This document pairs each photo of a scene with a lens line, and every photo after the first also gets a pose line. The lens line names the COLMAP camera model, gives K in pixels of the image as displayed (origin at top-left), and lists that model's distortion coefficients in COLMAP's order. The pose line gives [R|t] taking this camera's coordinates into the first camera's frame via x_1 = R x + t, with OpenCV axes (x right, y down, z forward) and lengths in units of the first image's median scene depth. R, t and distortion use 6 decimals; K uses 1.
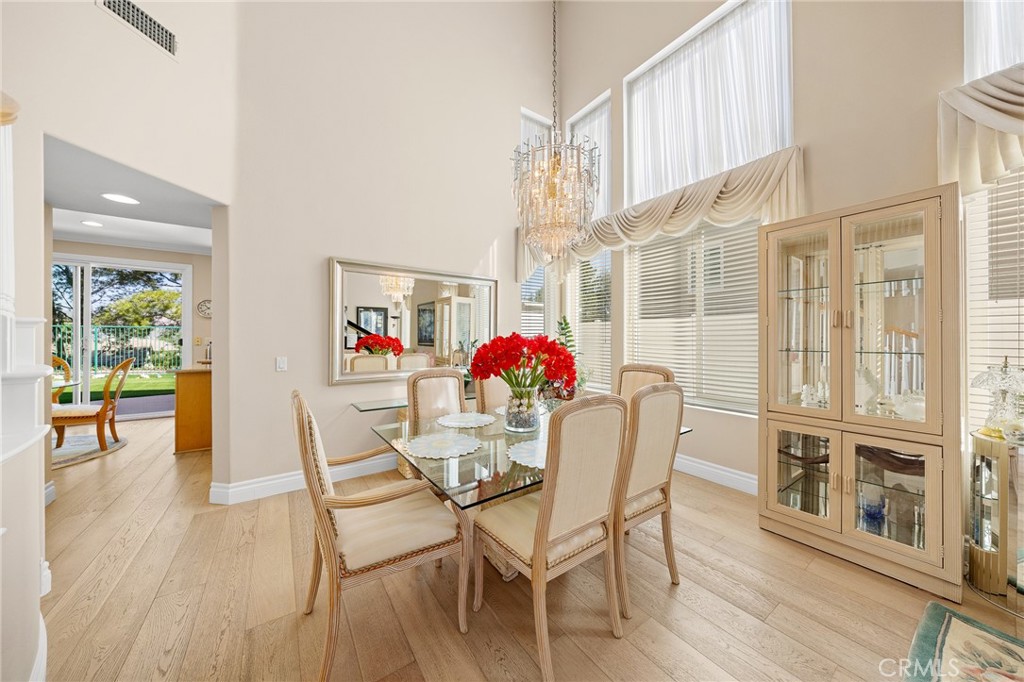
lens RADIAL K [[345.4, 0, 509.4], [0, 345.4, 336.4], [0, 0, 1]] dist [-0.008349, -0.000150]
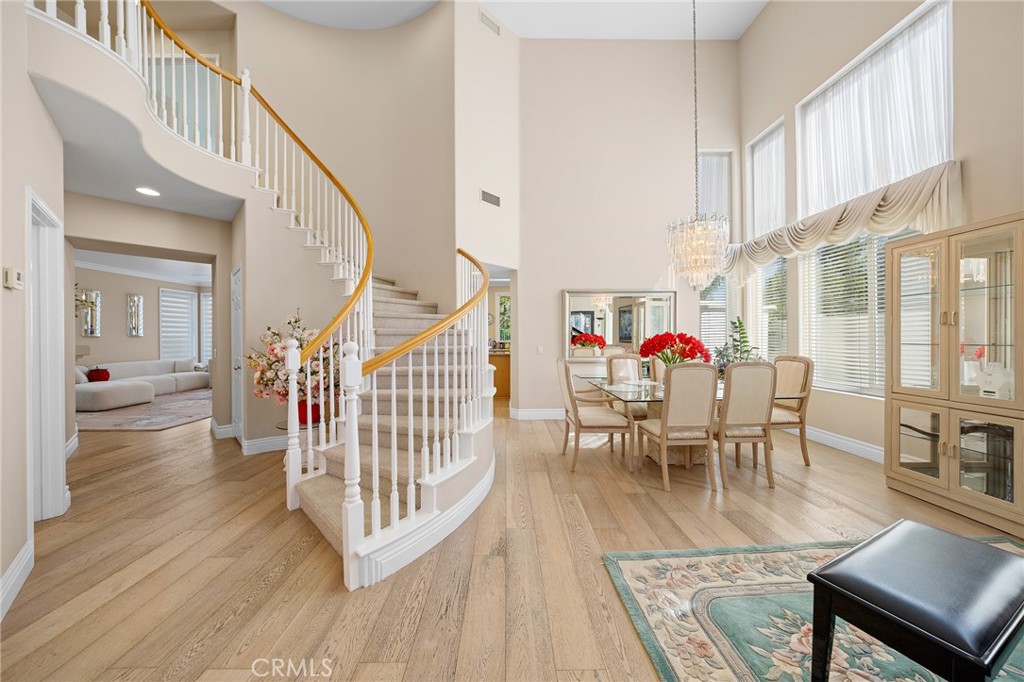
lens RADIAL K [[345.4, 0, 509.4], [0, 345.4, 336.4], [0, 0, 1]] dist [-0.008349, -0.000150]
pose [[0.837963, -0.004082, -0.545712, 0.179529], [0.006903, 0.999971, 0.003120, 0.000253], [0.545684, -0.006381, 0.837967, -0.536577]]
